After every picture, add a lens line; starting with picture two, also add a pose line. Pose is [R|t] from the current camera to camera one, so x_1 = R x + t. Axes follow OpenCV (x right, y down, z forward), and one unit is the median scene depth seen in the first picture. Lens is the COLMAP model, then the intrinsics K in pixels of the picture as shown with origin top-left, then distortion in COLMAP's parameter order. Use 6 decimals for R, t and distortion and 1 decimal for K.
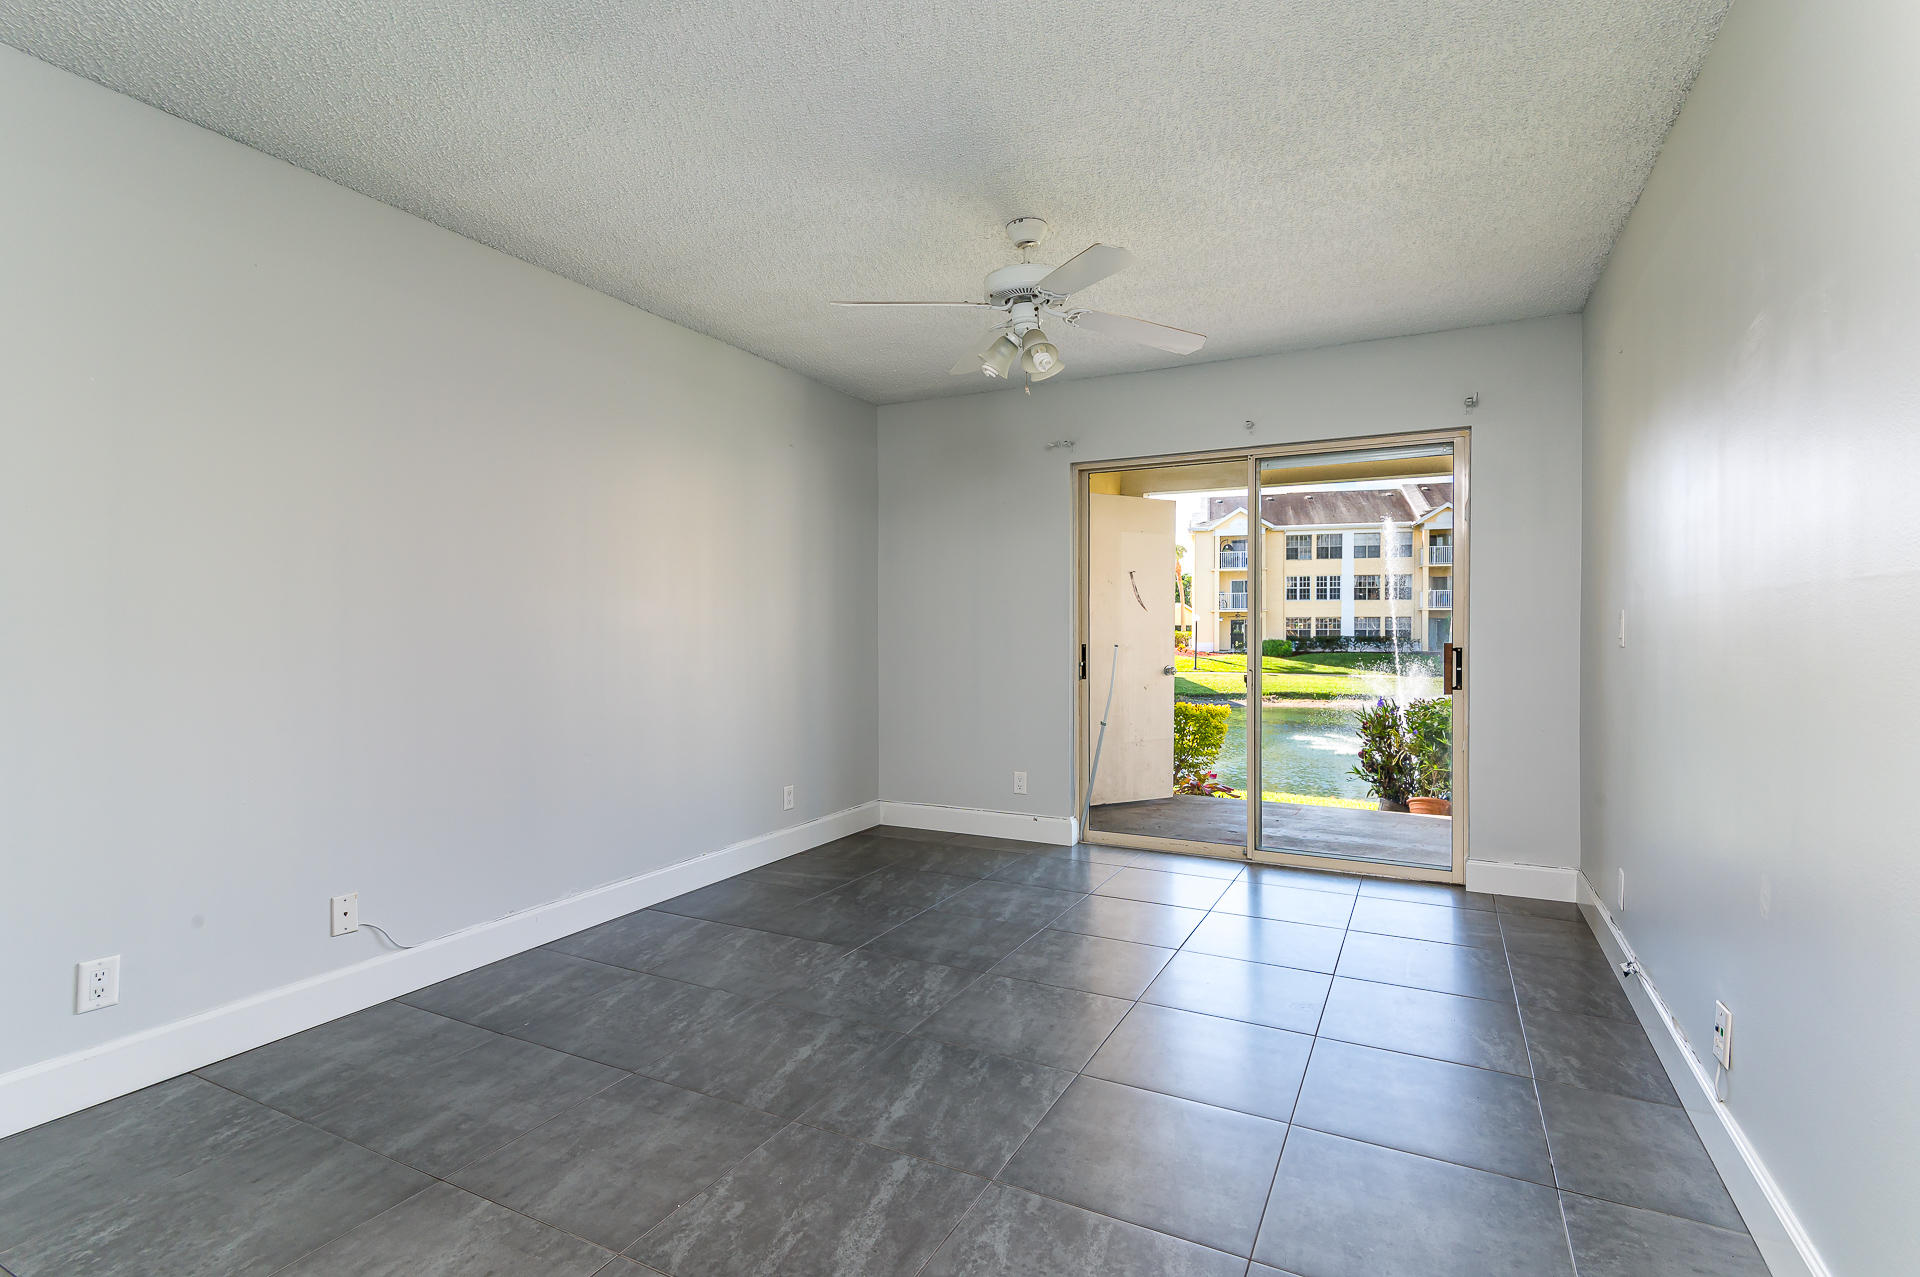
lens RADIAL K [[915.9, 0, 959.0], [0, 915.9, 640.8], [0, 0, 1]] dist [0.011131, 0.000283]
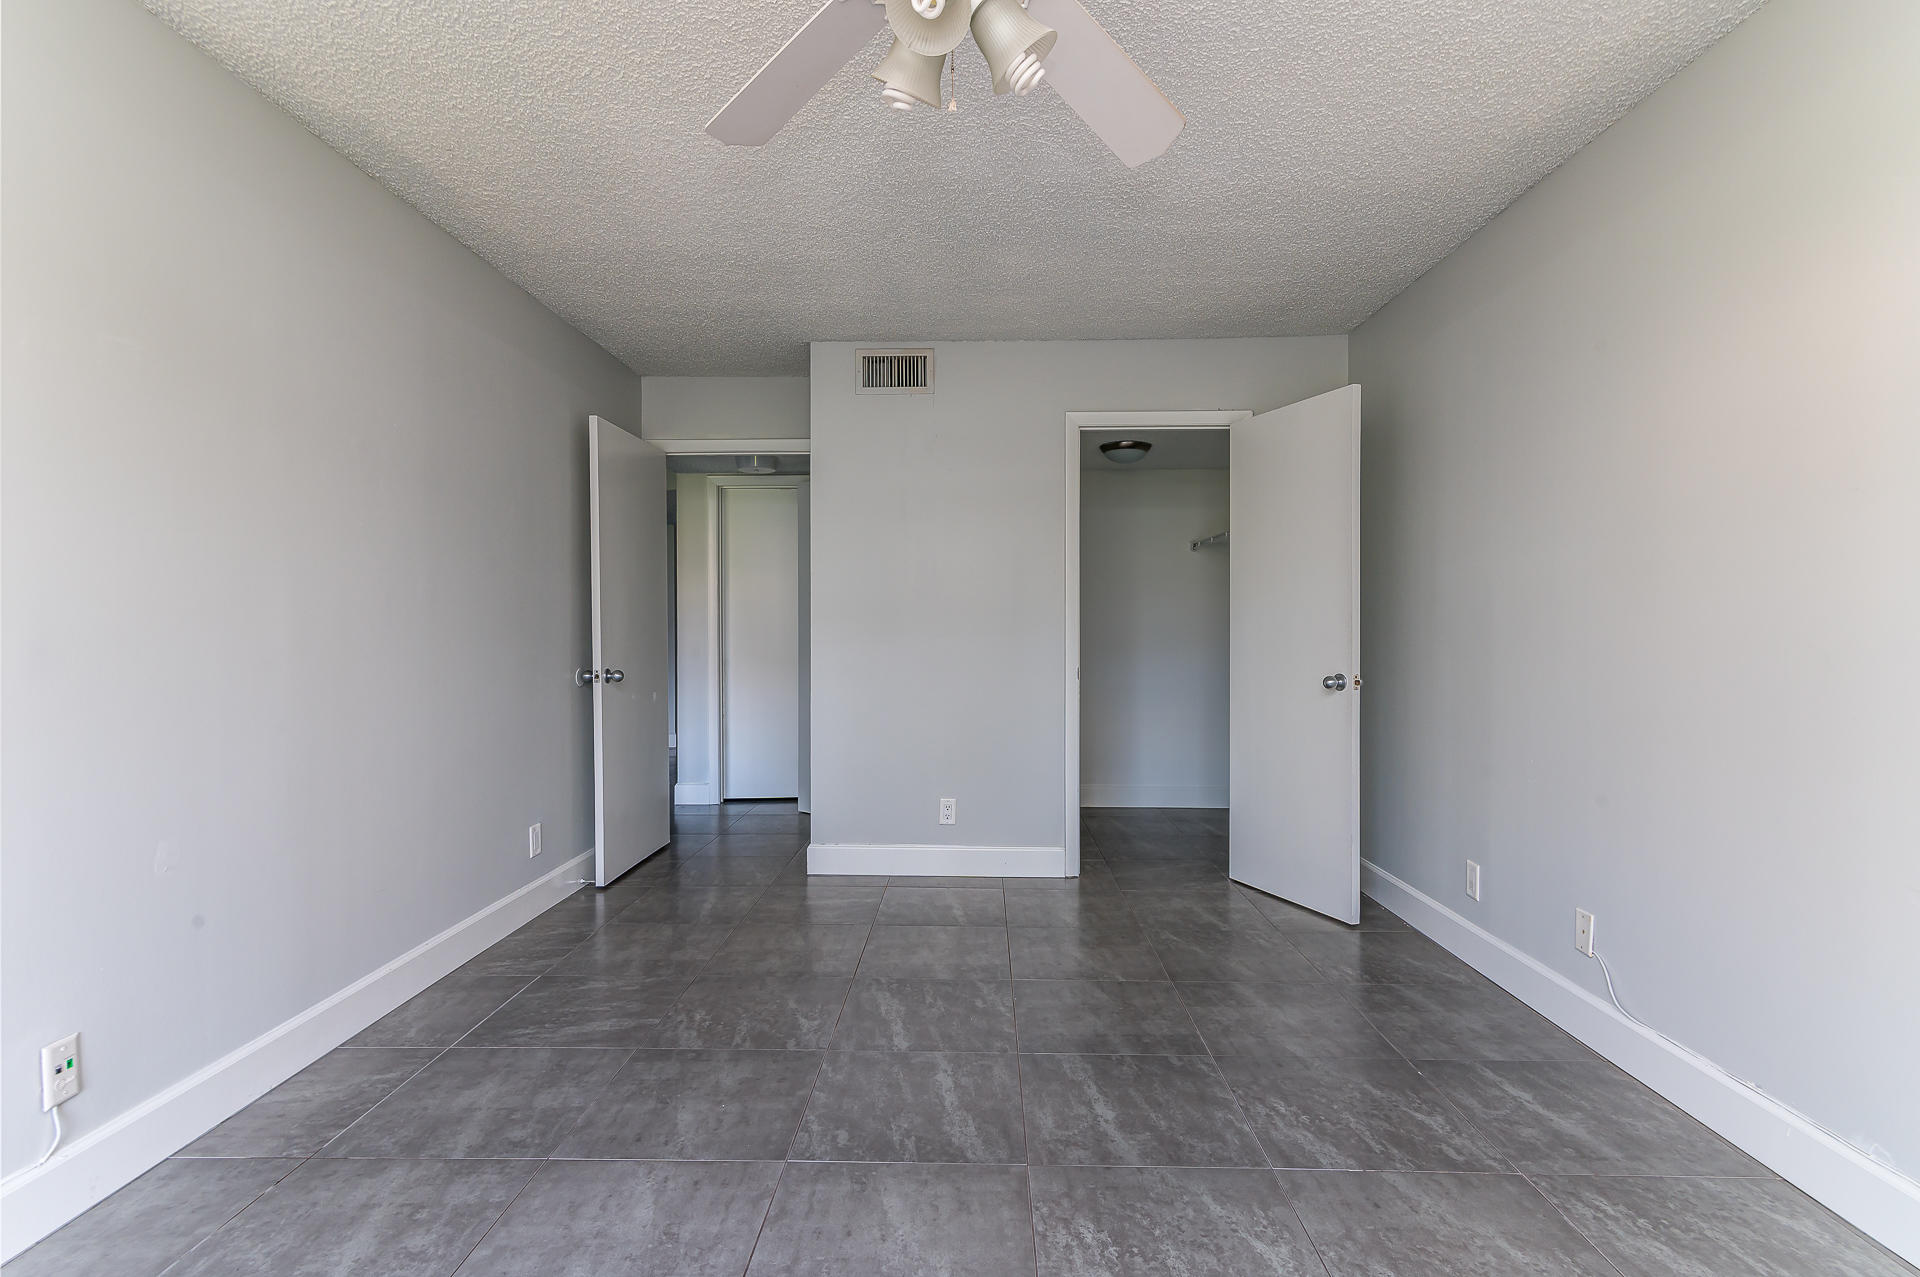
lens RADIAL K [[915.9, 0, 959.2], [0, 915.9, 635.1], [0, 0, 1]] dist [0.011131, 0.000283]
pose [[-0.898779, 0.003954, -0.438384, 0.336824], [-0.001883, 0.999915, 0.012879, -0.013841], [0.438397, 0.012400, -0.898696, 1.728359]]
